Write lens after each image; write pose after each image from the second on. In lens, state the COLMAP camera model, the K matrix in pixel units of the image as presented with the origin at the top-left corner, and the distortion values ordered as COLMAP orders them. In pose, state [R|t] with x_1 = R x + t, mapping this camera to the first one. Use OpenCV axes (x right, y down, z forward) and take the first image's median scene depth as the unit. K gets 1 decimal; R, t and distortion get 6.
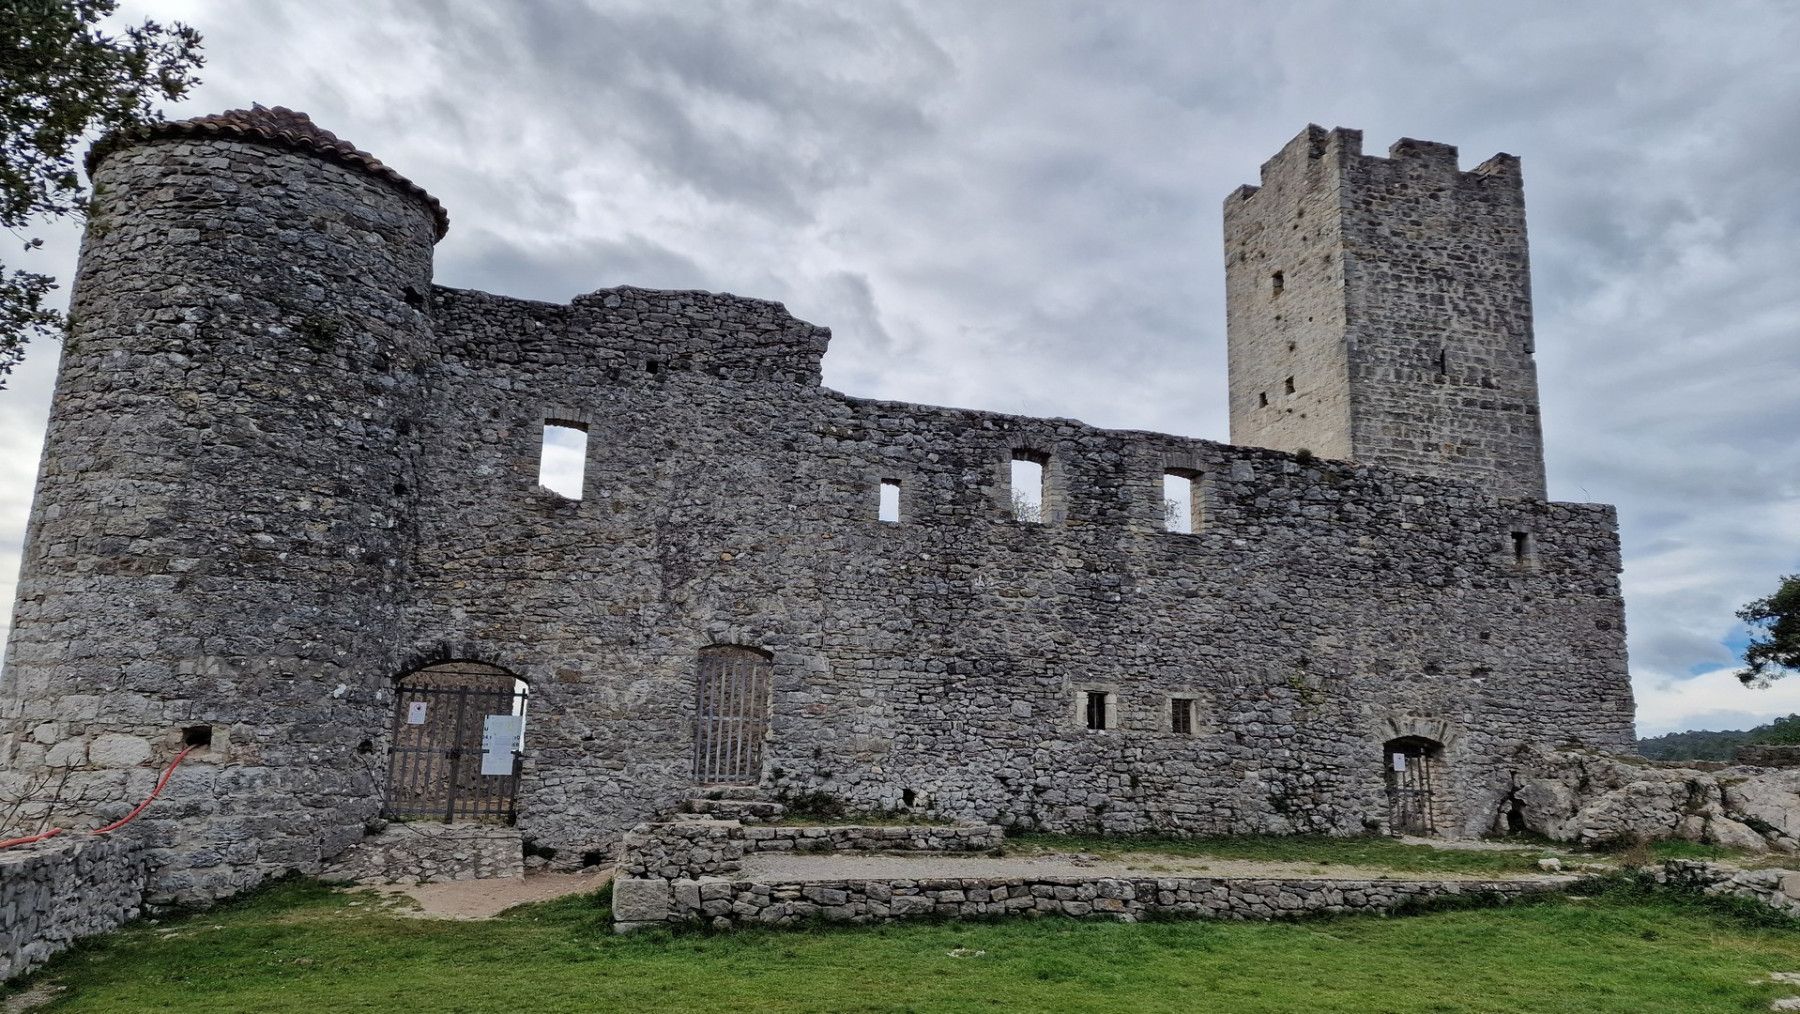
lens RADIAL K [[1225.9, 0, 914.3], [0, 1225.9, 520.6], [0, 0, 1]] dist [0.046121, -0.015254]
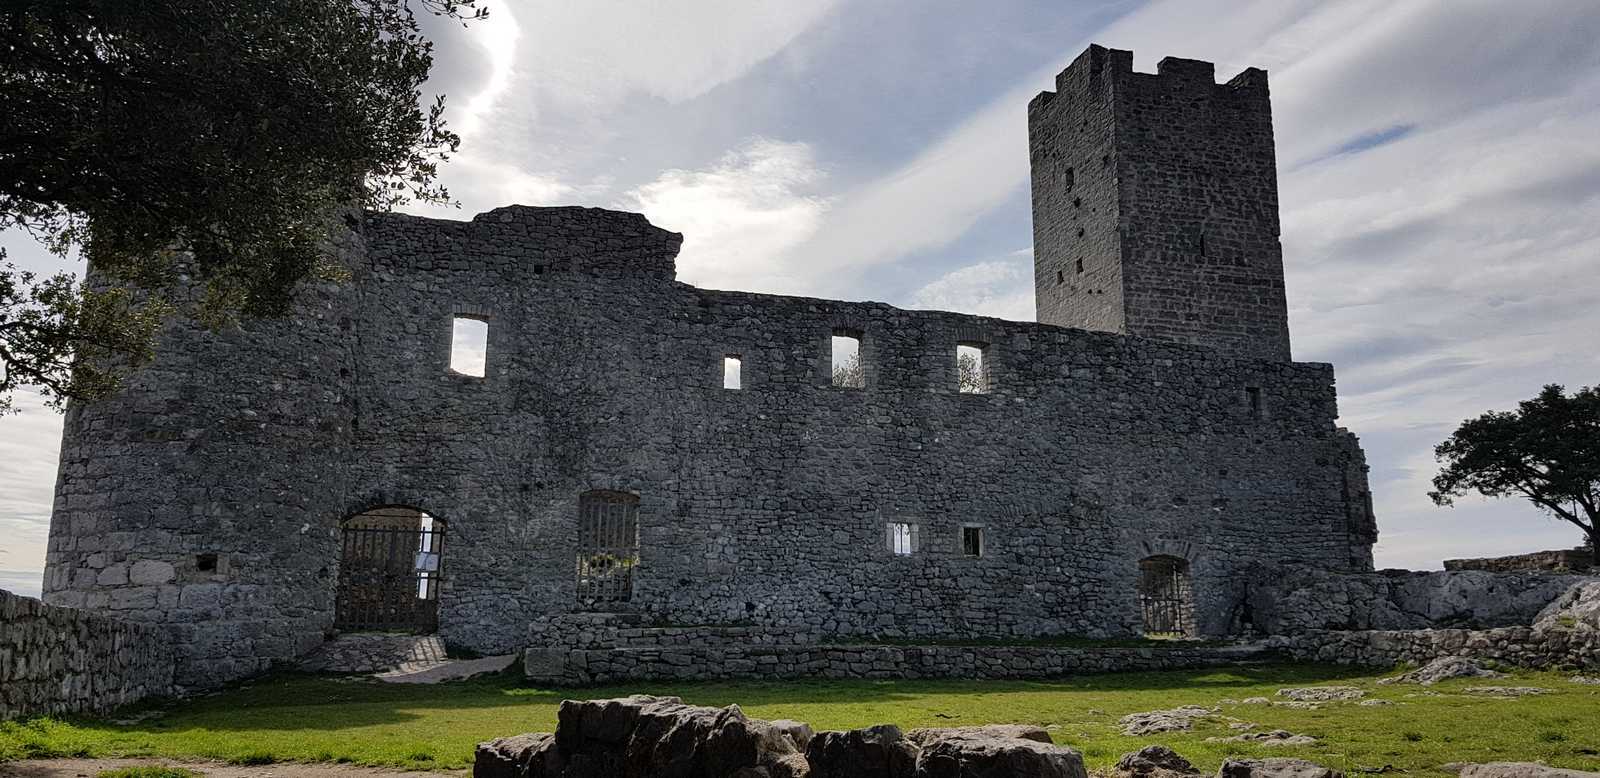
lens RADIAL K [[1255.1, 0, 824.2], [0, 1255.1, 359.8], [0, 0, 1]] dist [0.039241, -0.050976]
pose [[0.999466, -0.018843, 0.026683, 0.040111], [0.019318, 0.999657, -0.017680, -0.004775], [-0.026340, 0.018186, 0.999488, -0.277306]]
